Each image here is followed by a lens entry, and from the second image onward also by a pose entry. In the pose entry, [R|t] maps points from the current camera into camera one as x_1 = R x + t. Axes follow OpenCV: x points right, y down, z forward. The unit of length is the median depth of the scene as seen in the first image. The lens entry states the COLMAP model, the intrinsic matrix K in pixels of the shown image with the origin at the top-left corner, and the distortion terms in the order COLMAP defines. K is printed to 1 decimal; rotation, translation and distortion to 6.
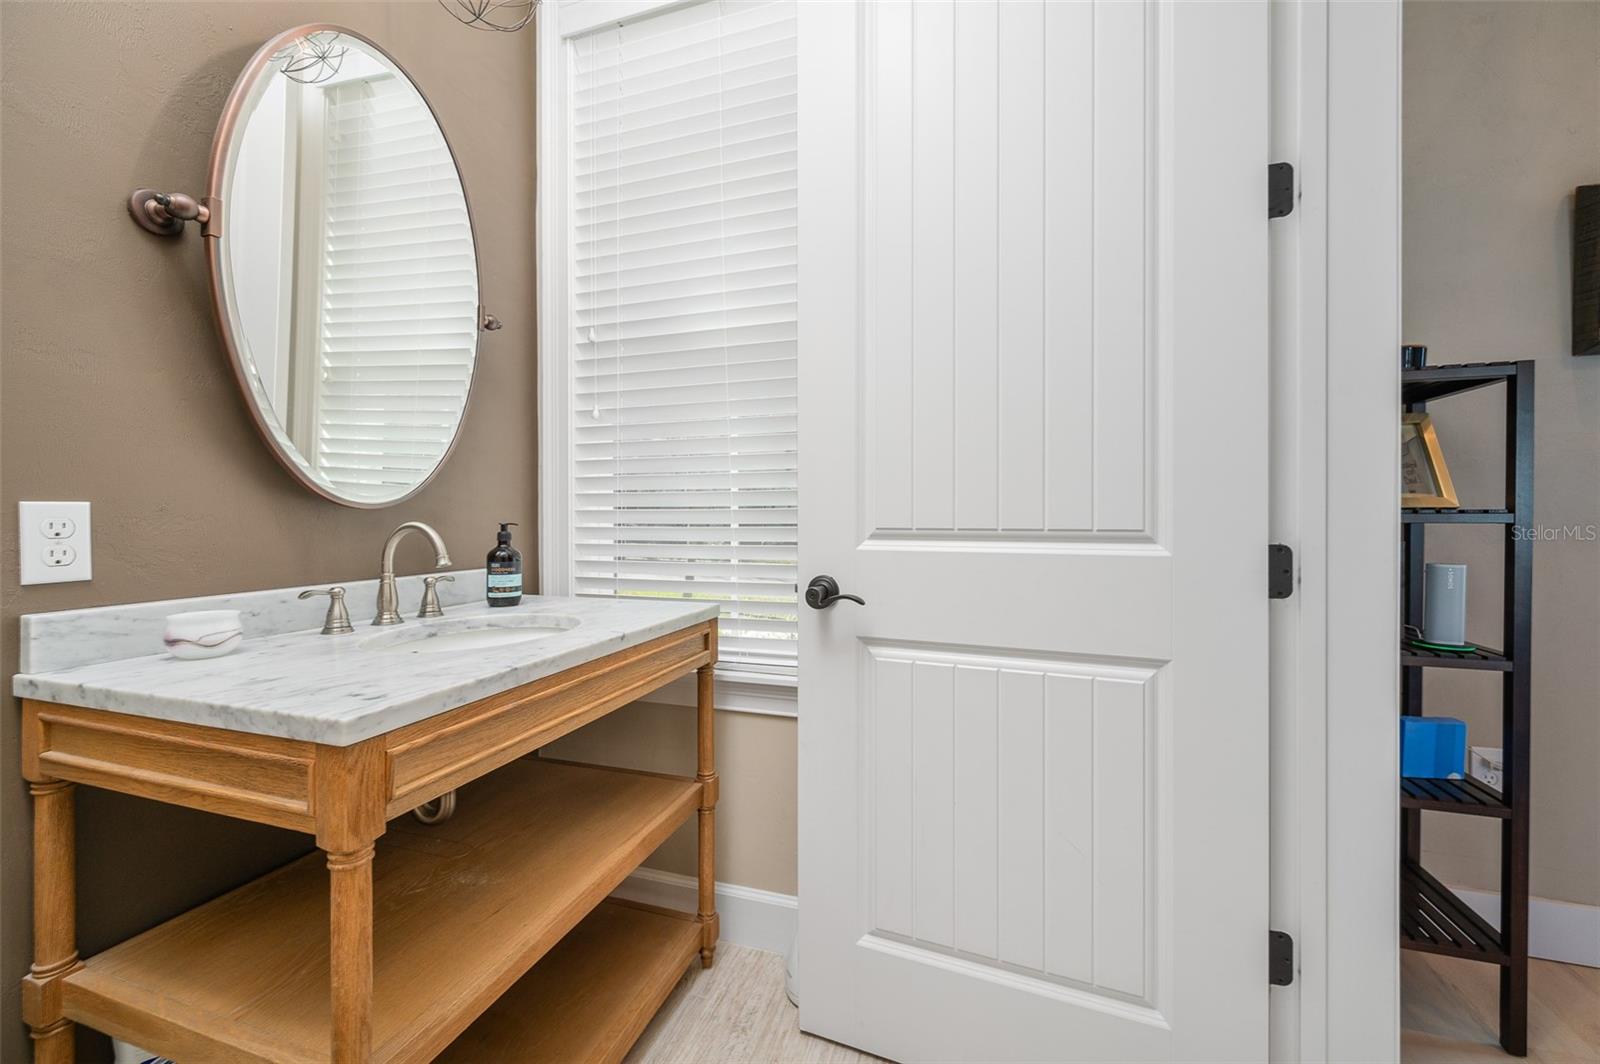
lens RADIAL K [[641.2, 0, 800.7], [0, 641.2, 516.3], [0, 0, 1]] dist [0.002911, -0.000091]
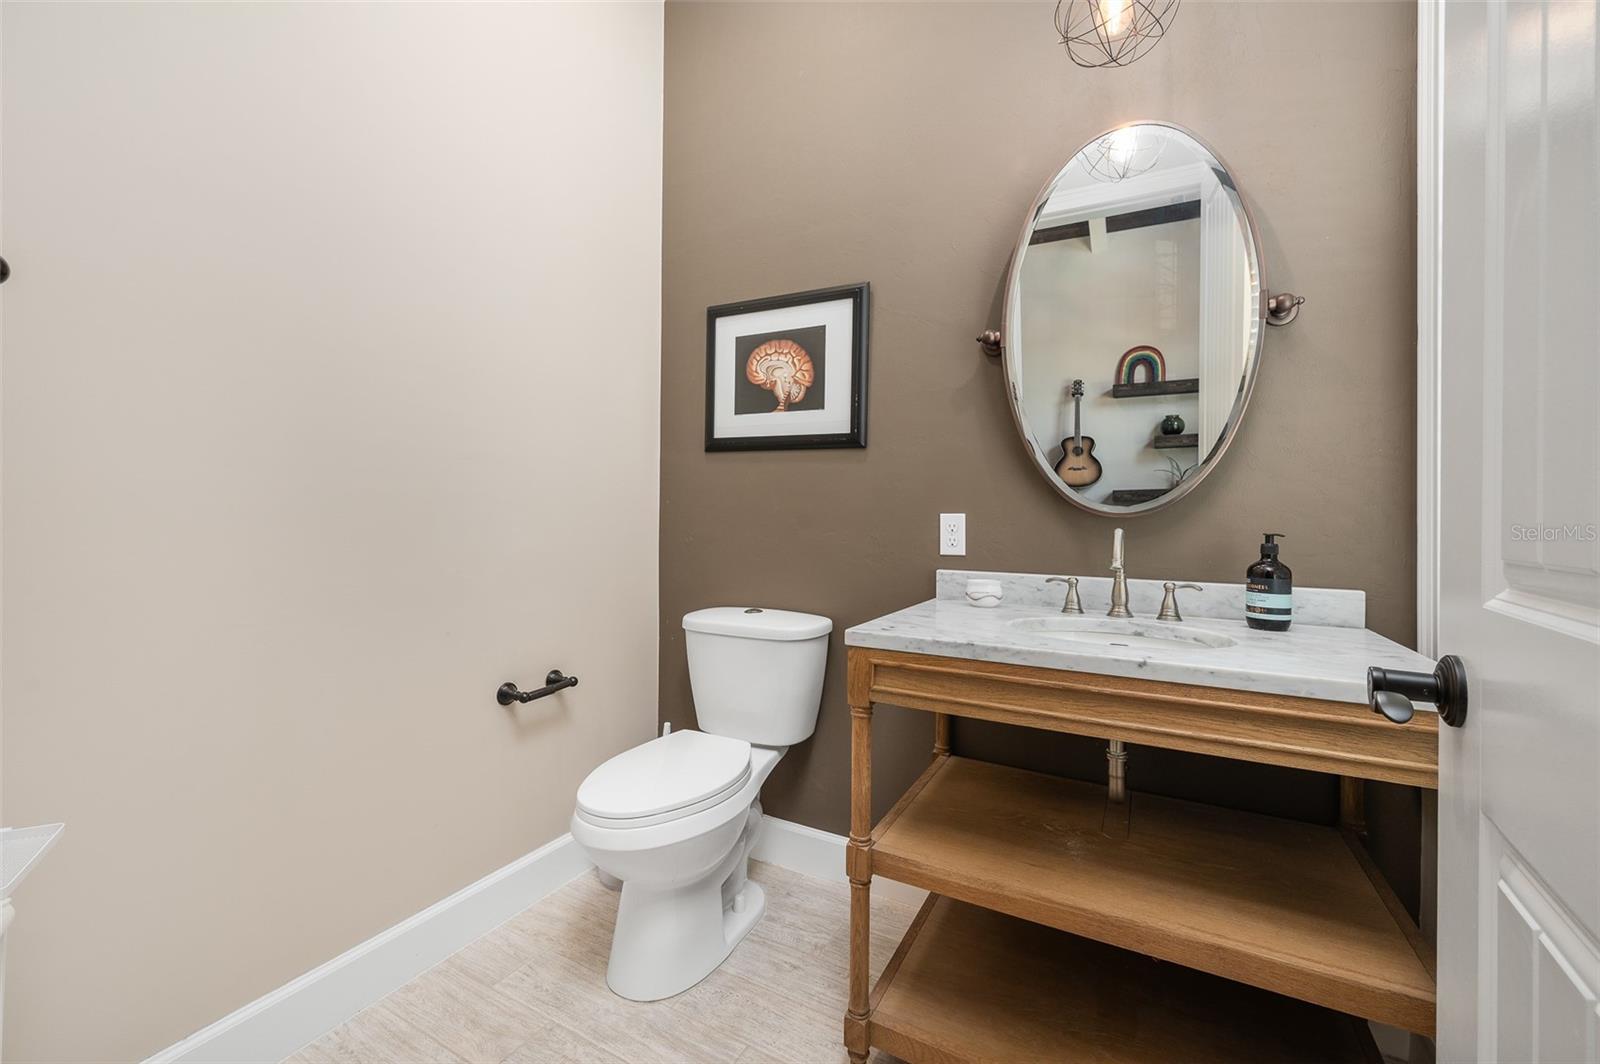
lens RADIAL K [[641.2, 0, 804.3], [0, 641.2, 526.0], [0, 0, 1]] dist [0.002911, -0.000091]
pose [[-0.178356, 0.005450, -0.983951, 0.599161], [-0.015676, 0.999842, 0.008380, 0.002796], [0.983841, 0.016919, -0.178243, 0.647669]]
